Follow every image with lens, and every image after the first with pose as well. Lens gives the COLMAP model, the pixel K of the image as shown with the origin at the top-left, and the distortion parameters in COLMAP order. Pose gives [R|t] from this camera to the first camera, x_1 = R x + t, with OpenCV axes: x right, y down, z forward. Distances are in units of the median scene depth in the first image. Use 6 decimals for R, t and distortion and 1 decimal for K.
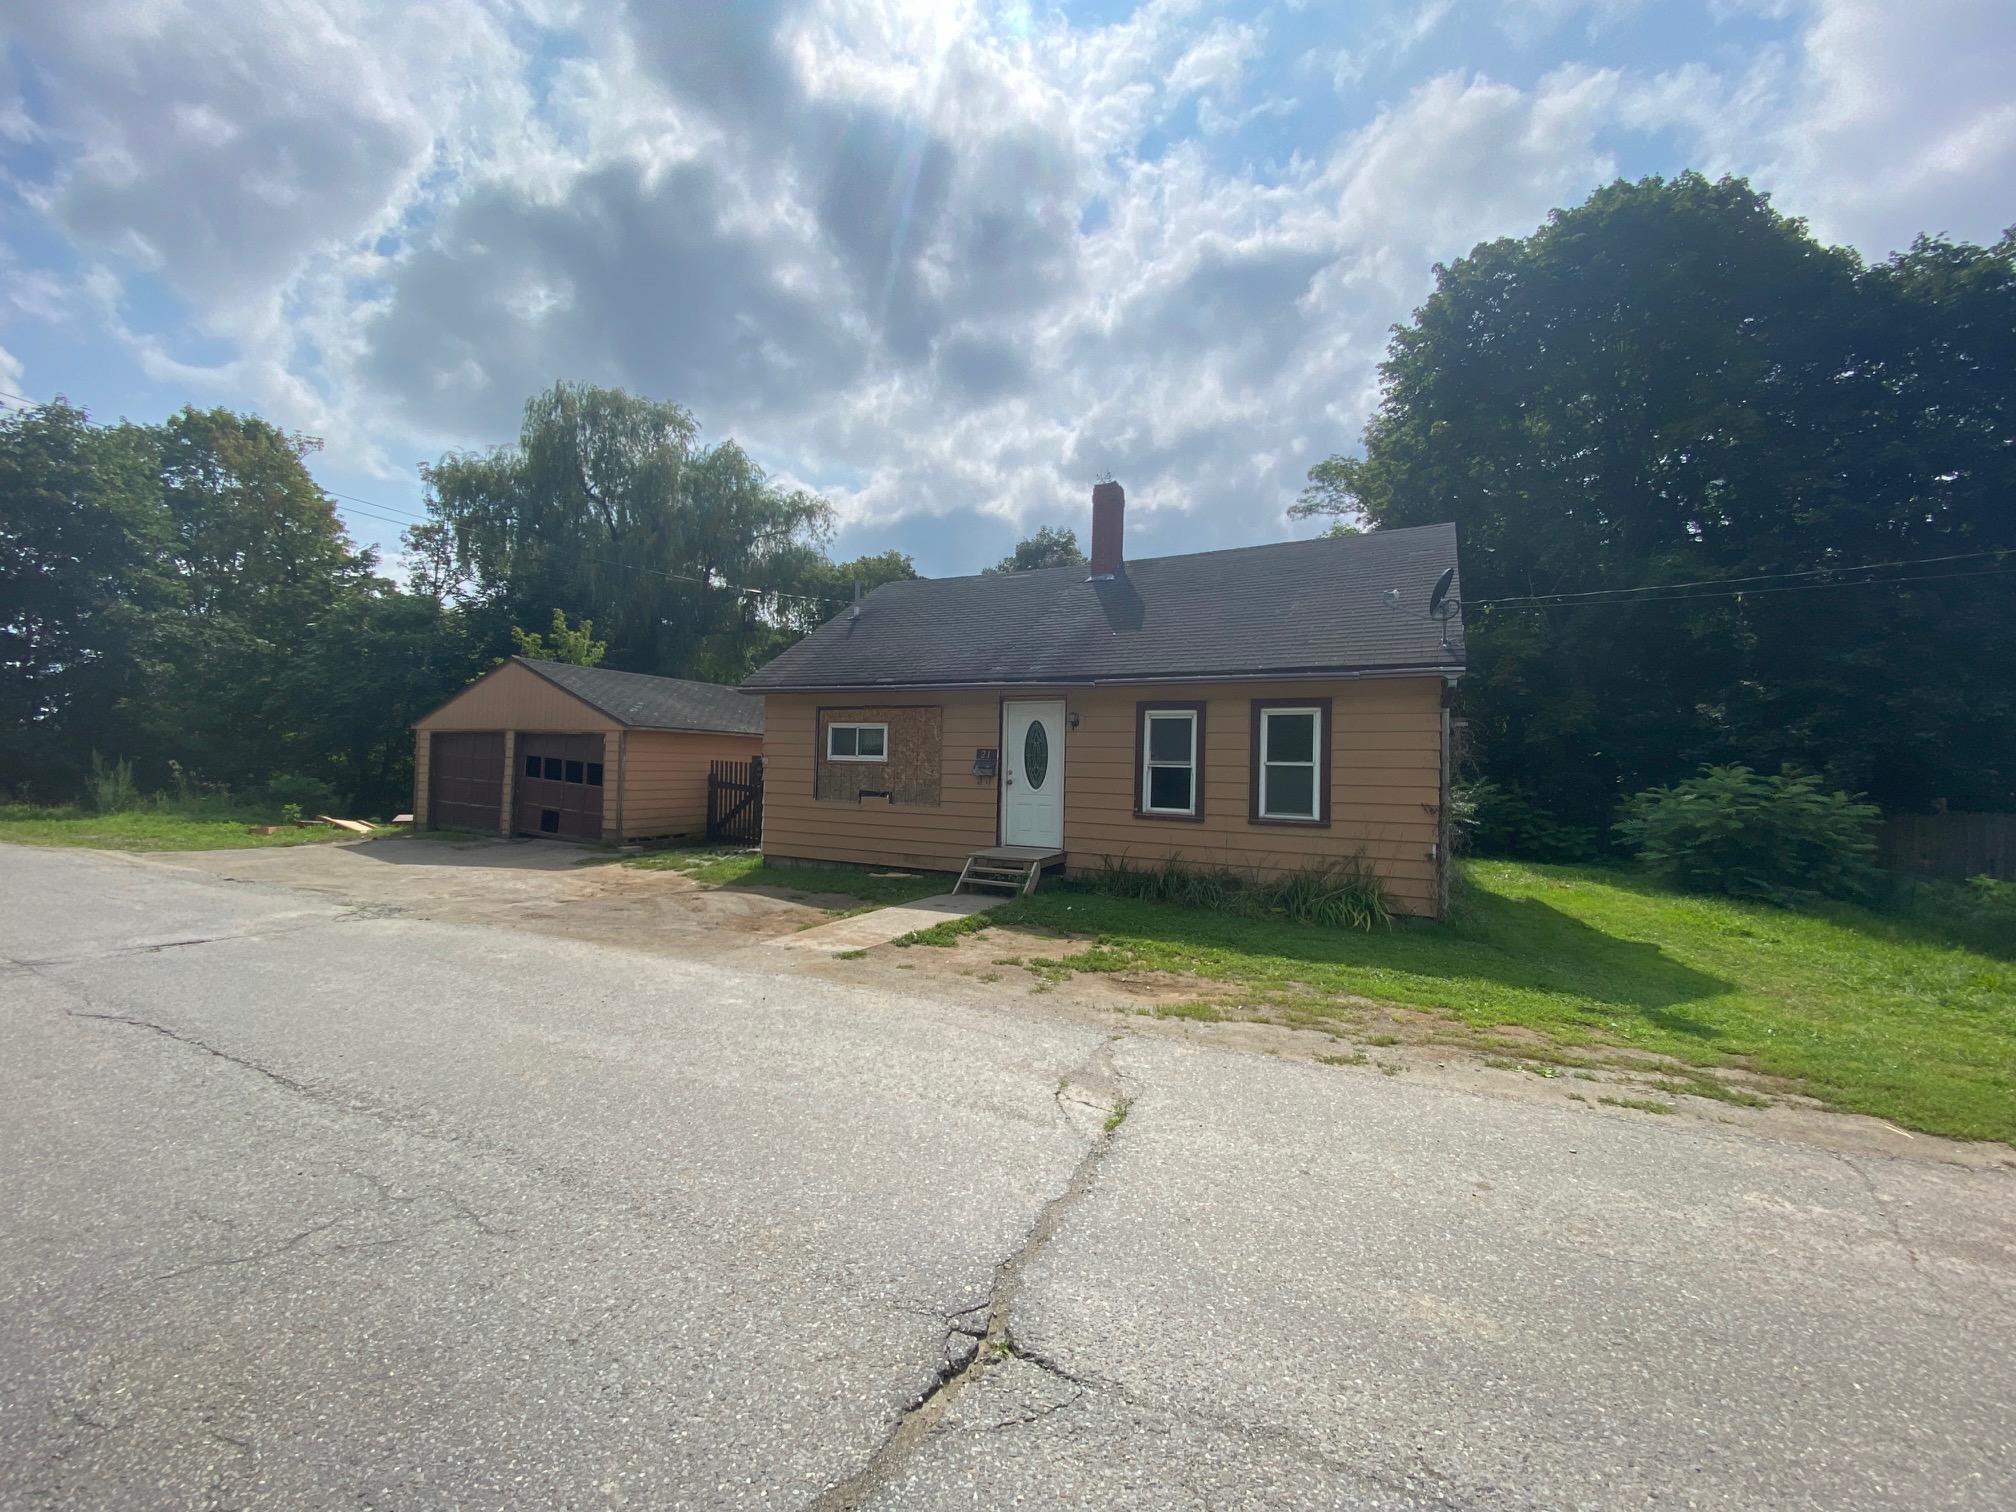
lens RADIAL K [[818.1, 0, 1012.0], [0, 818.1, 752.0], [0, 0, 1]] dist [0.033329, -0.026751]
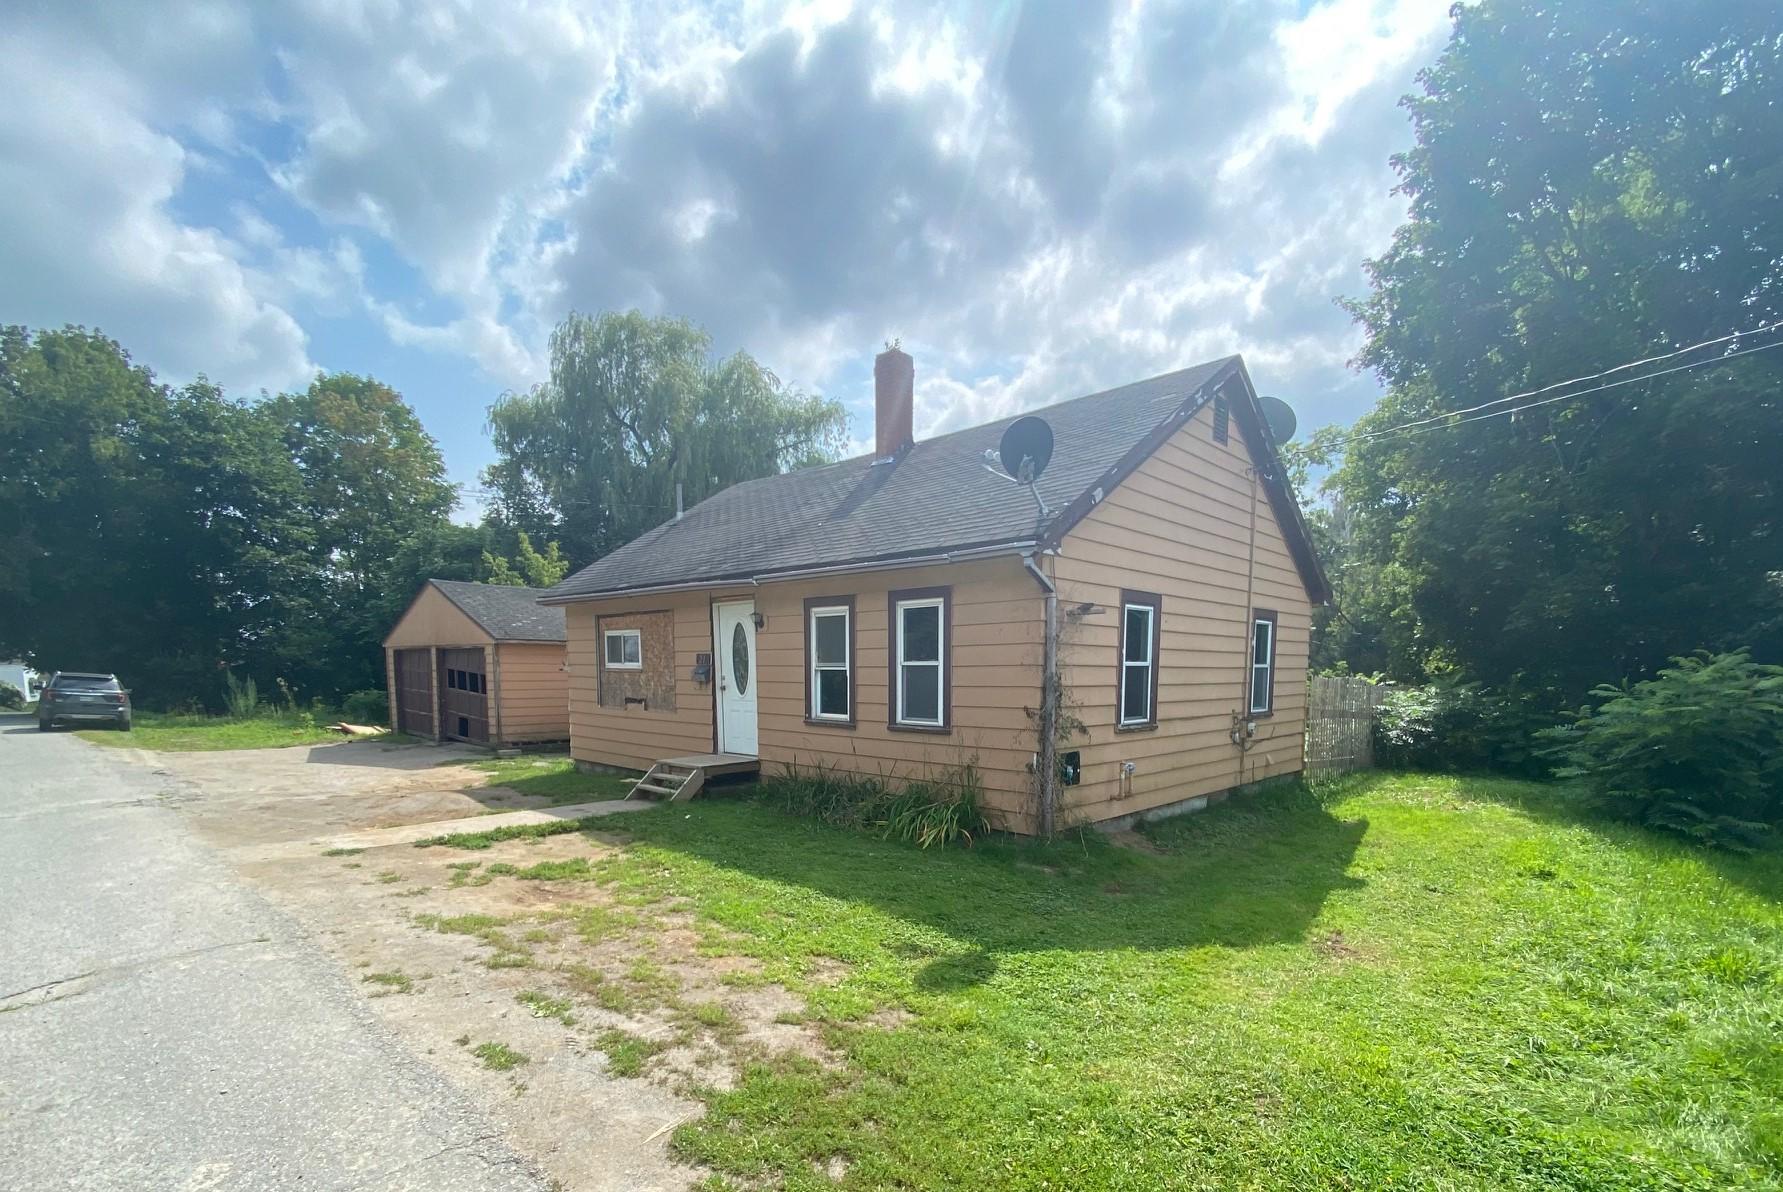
lens RADIAL K [[819.9, 0, 894.9], [0, 819.9, 759.8], [0, 0, 1]] dist [-0.003301, -0.001233]
pose [[0.965990, 0.011486, -0.258326, 0.405746], [0.020192, 0.992612, 0.119642, 0.008580], [0.257791, -0.120789, 0.958621, 0.097285]]
